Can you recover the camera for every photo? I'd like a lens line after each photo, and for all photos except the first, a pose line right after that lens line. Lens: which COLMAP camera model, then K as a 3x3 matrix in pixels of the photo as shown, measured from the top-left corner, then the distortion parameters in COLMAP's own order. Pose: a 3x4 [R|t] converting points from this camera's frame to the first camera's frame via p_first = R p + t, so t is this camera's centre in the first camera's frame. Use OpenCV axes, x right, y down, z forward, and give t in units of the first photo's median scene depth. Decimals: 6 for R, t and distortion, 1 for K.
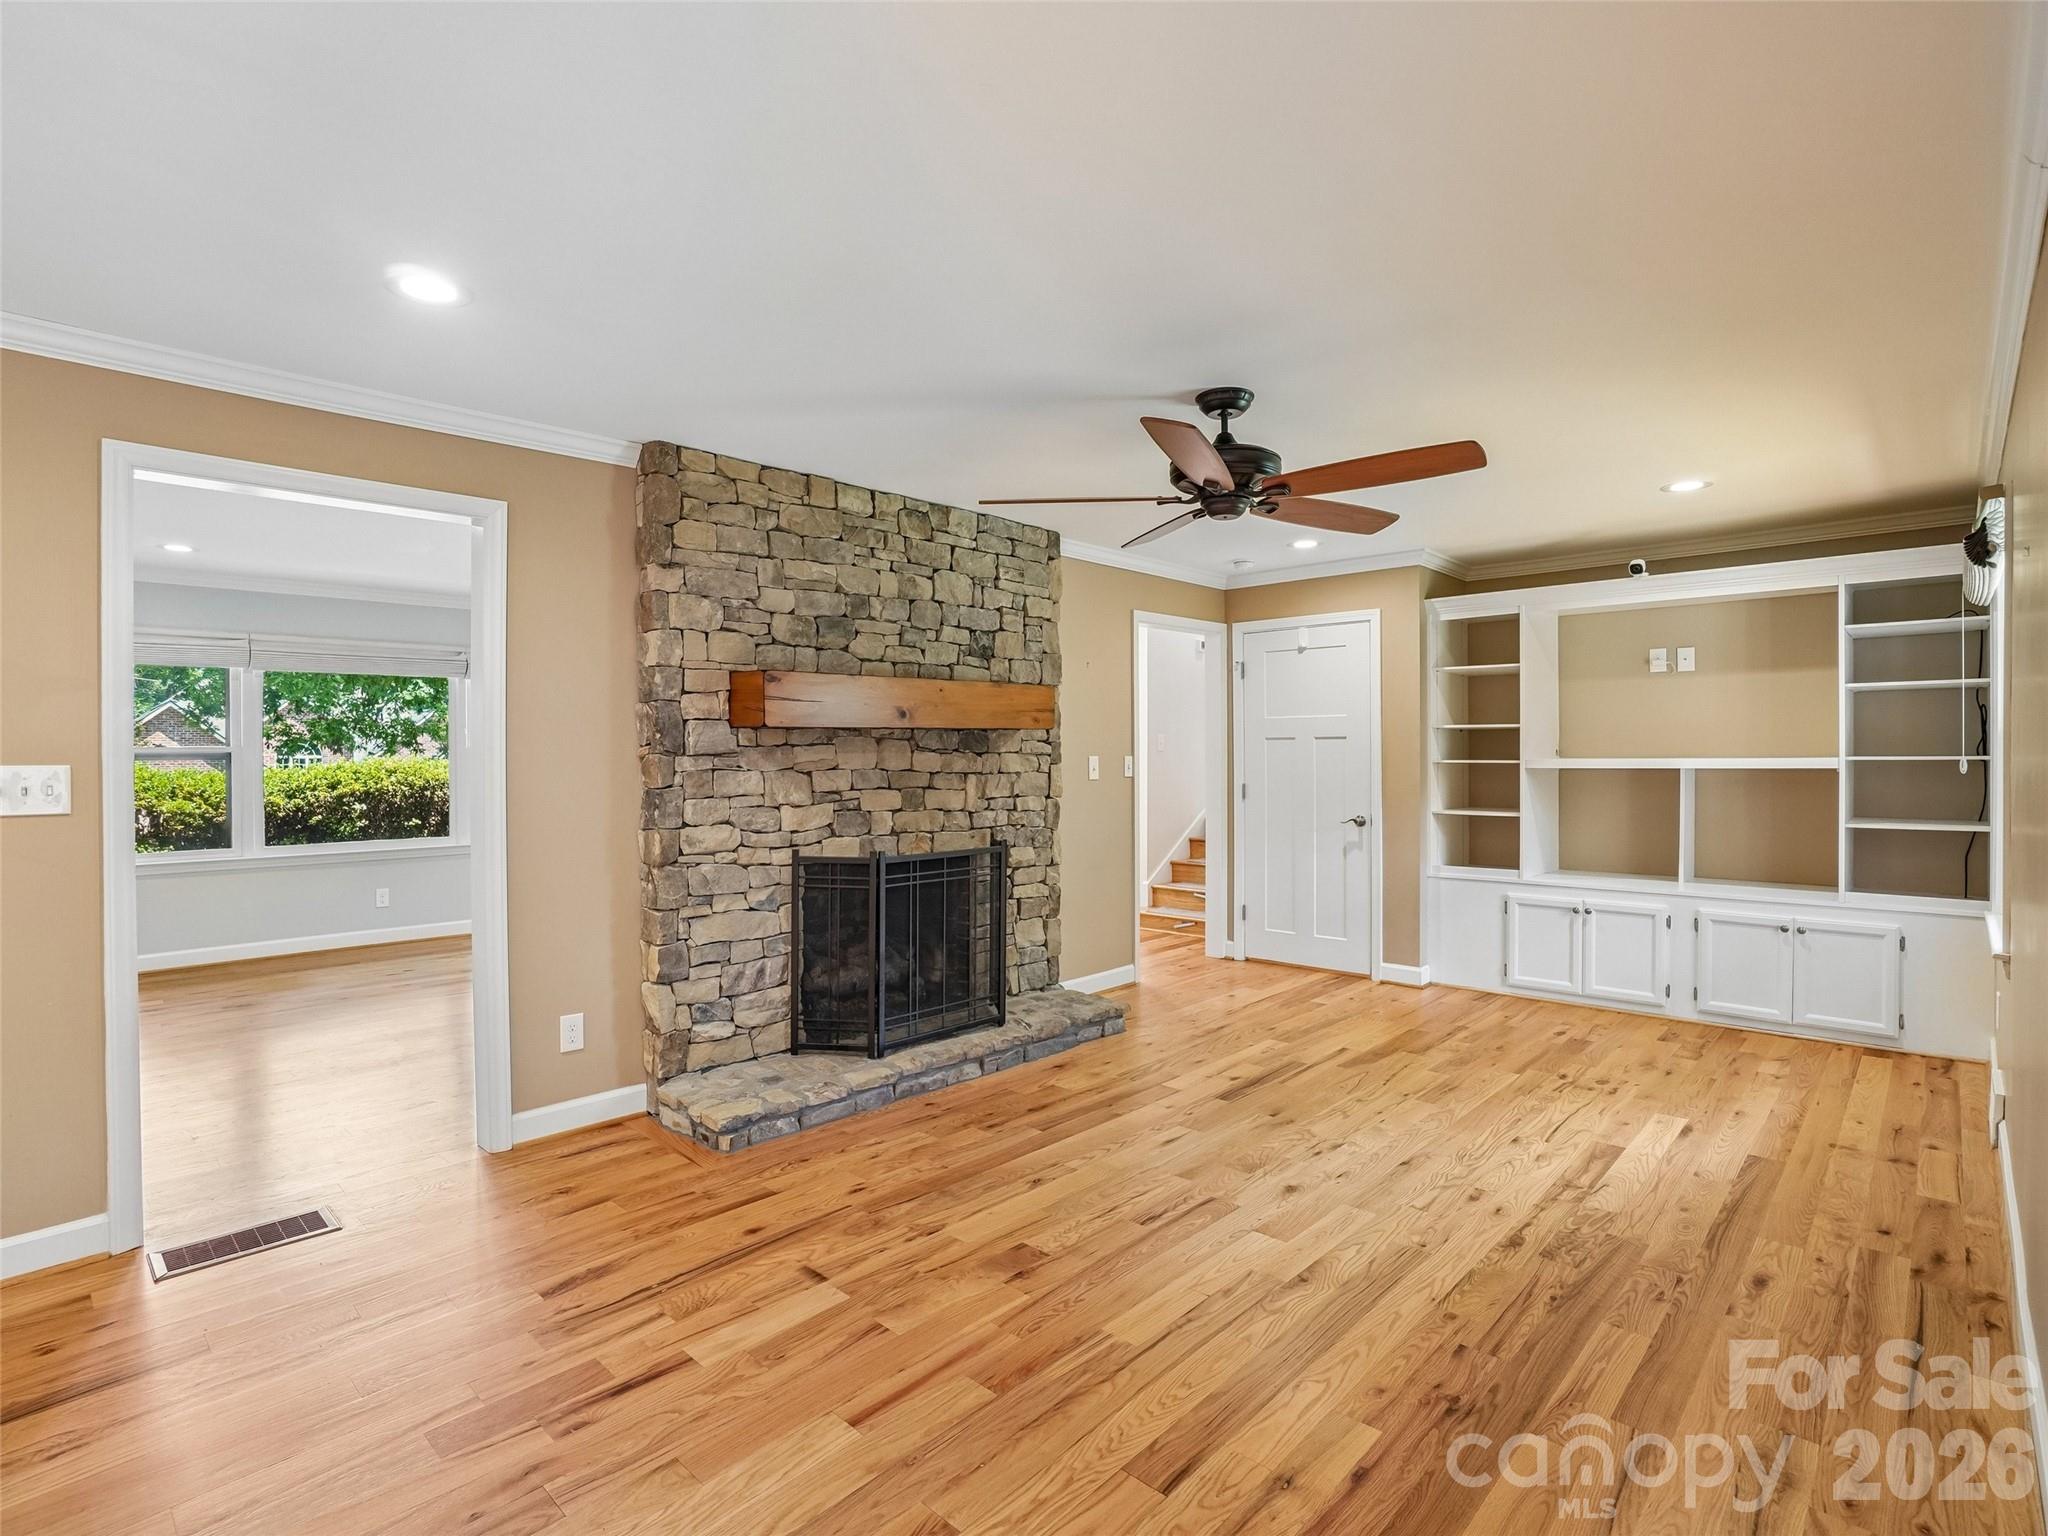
lens RADIAL K [[1032.7, 0, 1018.9], [0, 1032.7, 744.5], [0, 0, 1]] dist [-0.062731, 0.024441]
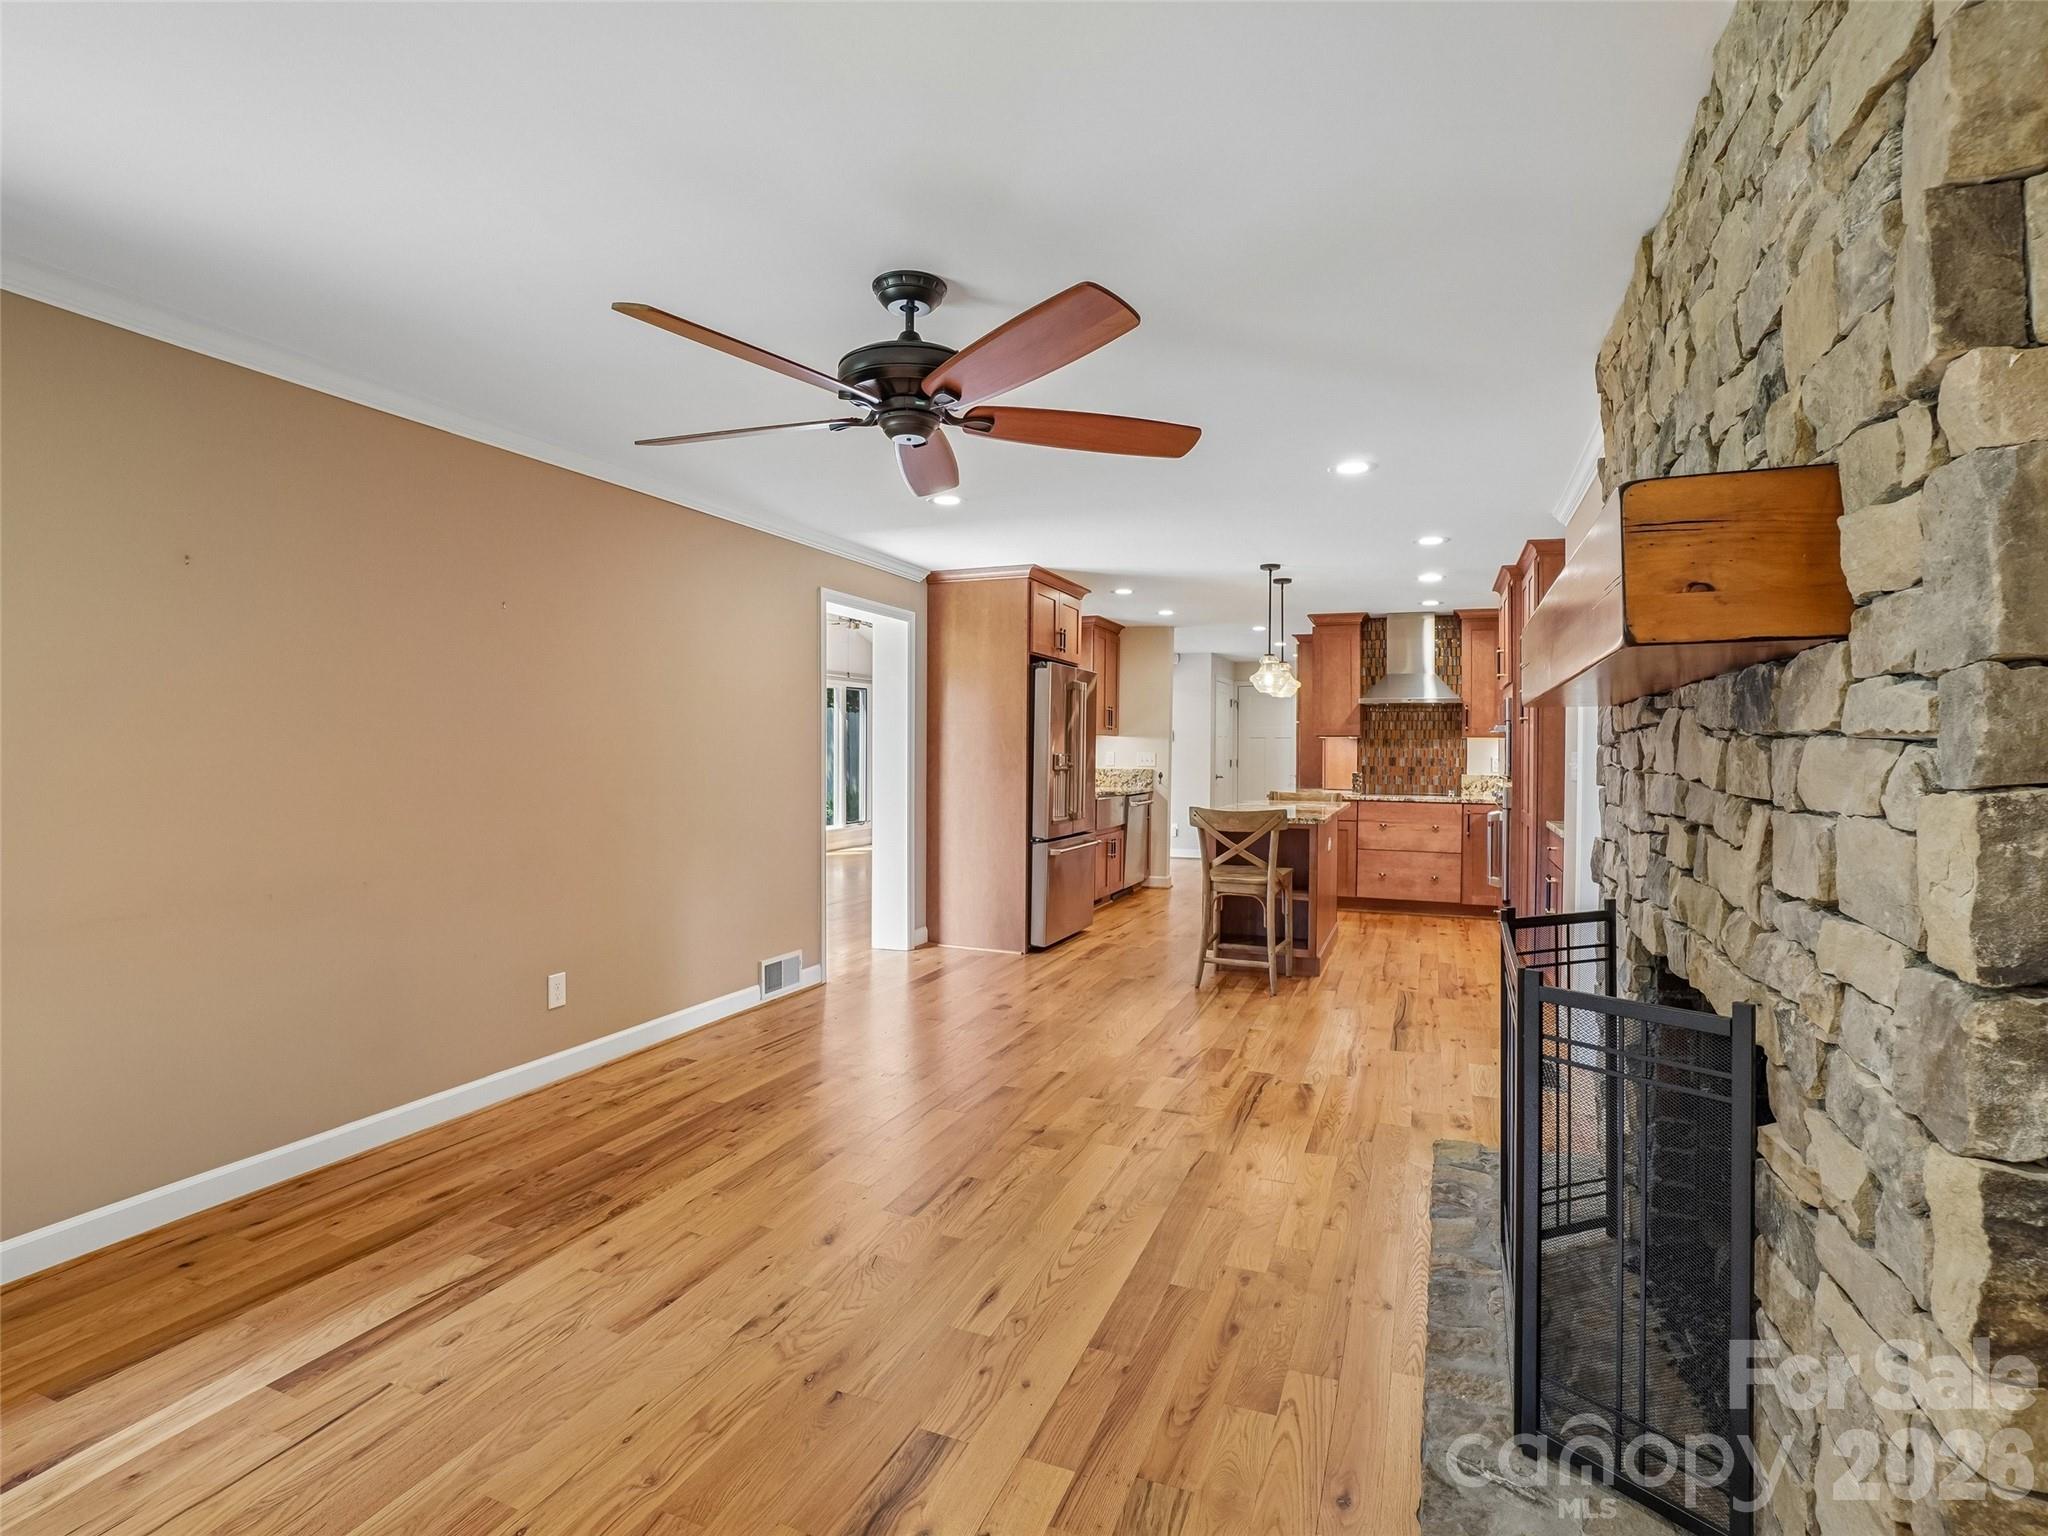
lens RADIAL K [[1032.7, 0, 1018.9], [0, 1032.7, 744.5], [0, 0, 1]] dist [-0.062731, 0.024441]
pose [[-0.933062, -0.003952, -0.359695, 0.460316], [-0.000500, 0.999953, -0.009688, 0.020748], [0.359716, -0.008859, -0.933020, 2.007927]]
